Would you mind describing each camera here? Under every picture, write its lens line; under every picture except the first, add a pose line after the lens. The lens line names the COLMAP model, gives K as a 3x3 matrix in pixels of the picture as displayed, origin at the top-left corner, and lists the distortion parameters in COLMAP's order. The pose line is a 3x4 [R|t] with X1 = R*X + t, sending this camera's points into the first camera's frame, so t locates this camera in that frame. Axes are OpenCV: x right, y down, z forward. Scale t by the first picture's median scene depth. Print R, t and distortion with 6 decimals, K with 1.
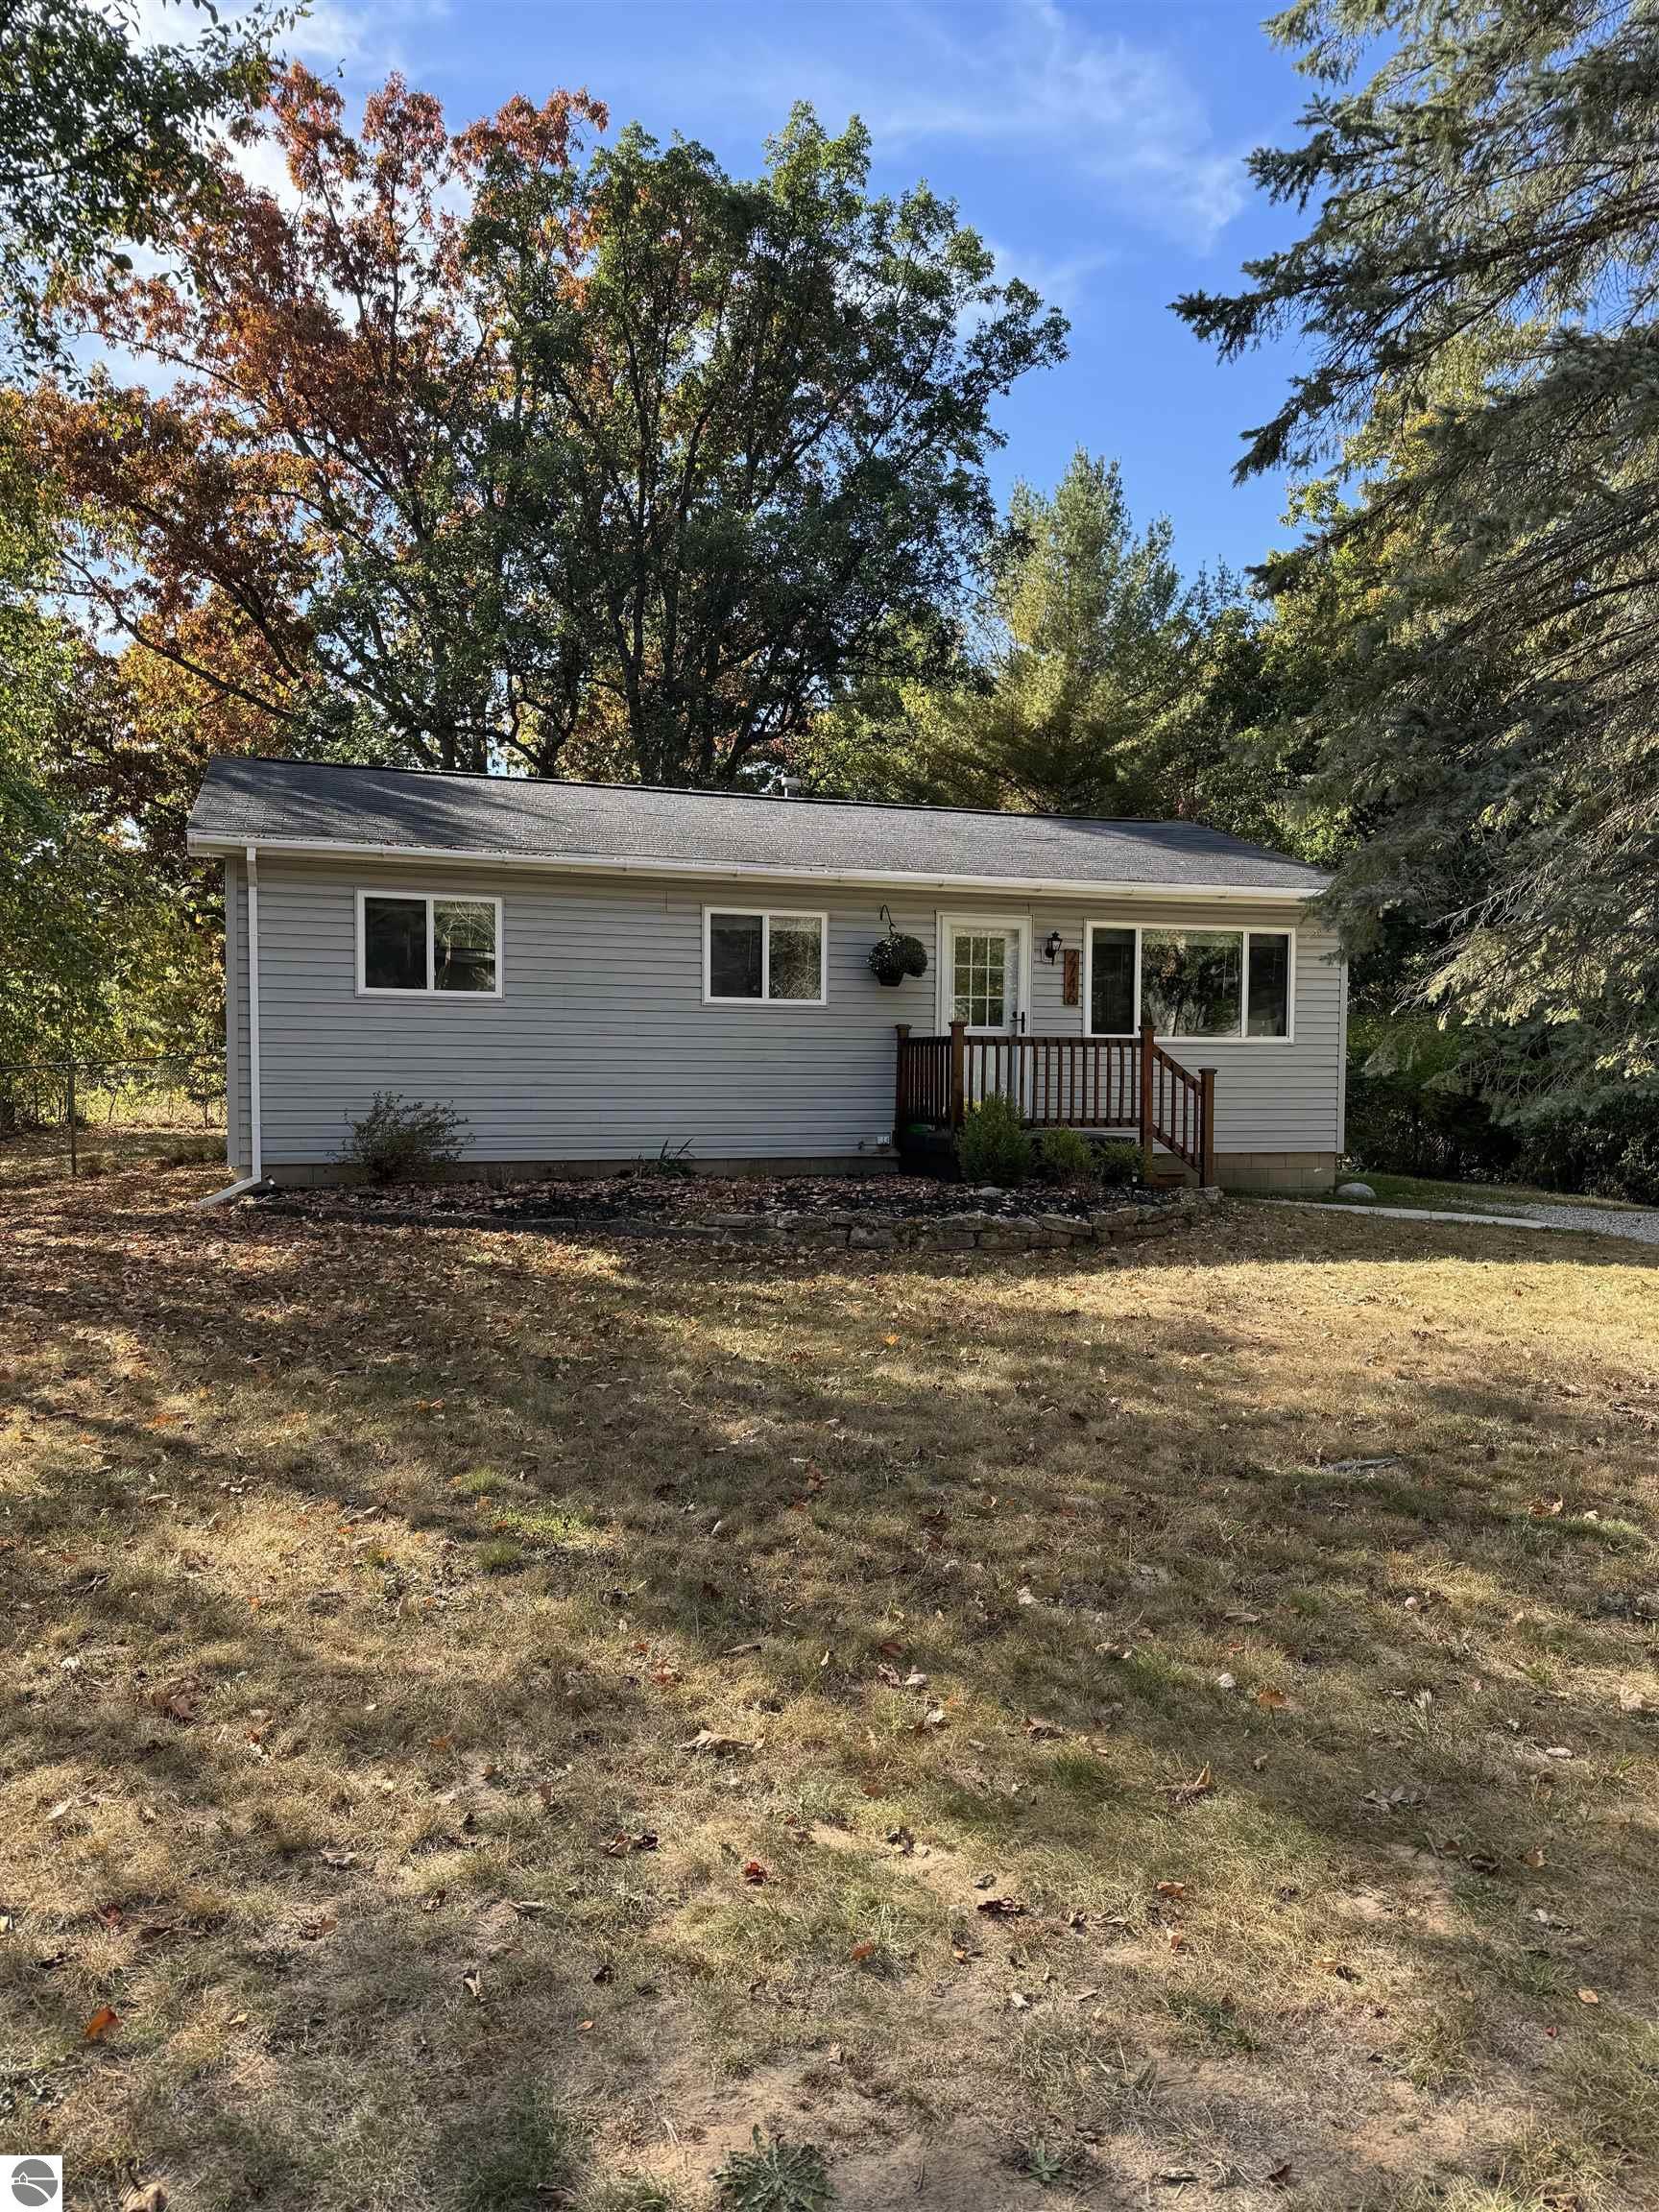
lens RADIAL K [[1444.3, 0, 817.2], [0, 1444.3, 1112.1], [0, 0, 1]] dist [0.000892, -0.127594]
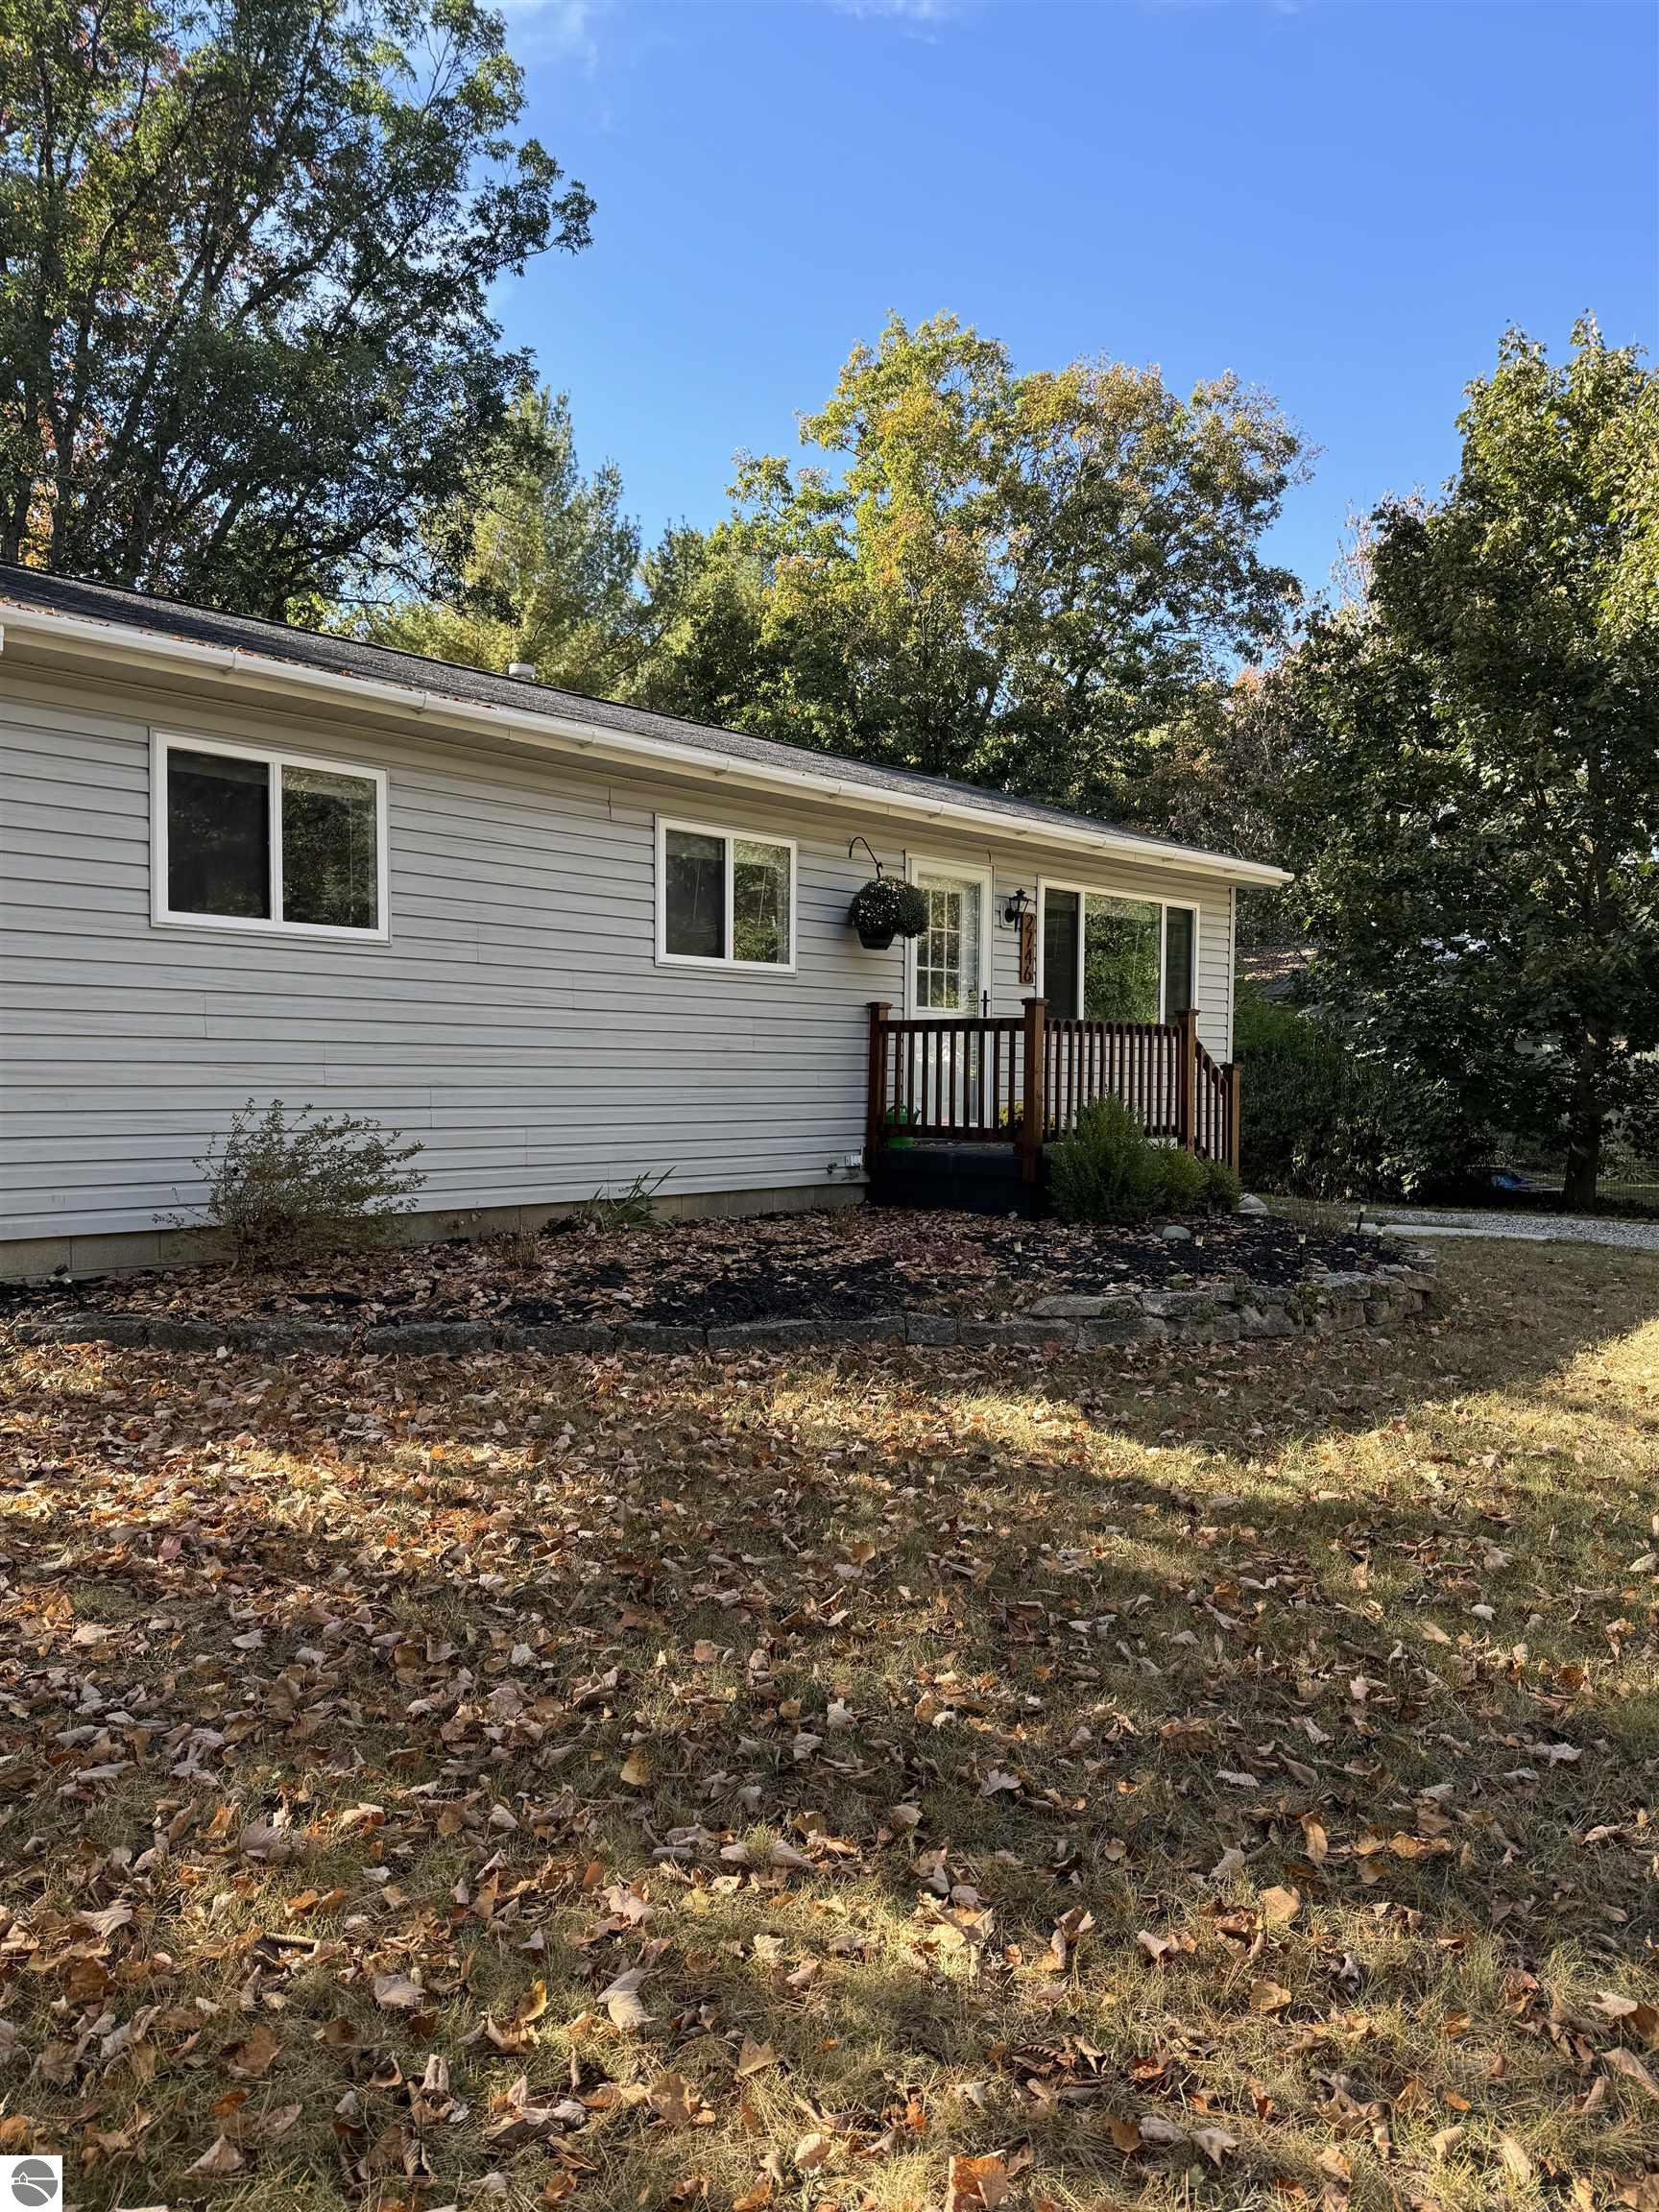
lens RADIAL K [[1498.9, 0, 831.2], [0, 1498.9, 1158.8], [0, 0, 1]] dist [-0.002470, -0.067521]
pose [[0.888095, -0.026562, 0.458891, -0.302857], [0.014642, 0.999457, 0.029514, -0.003912], [-0.459426, -0.019492, 0.888002, 0.321274]]
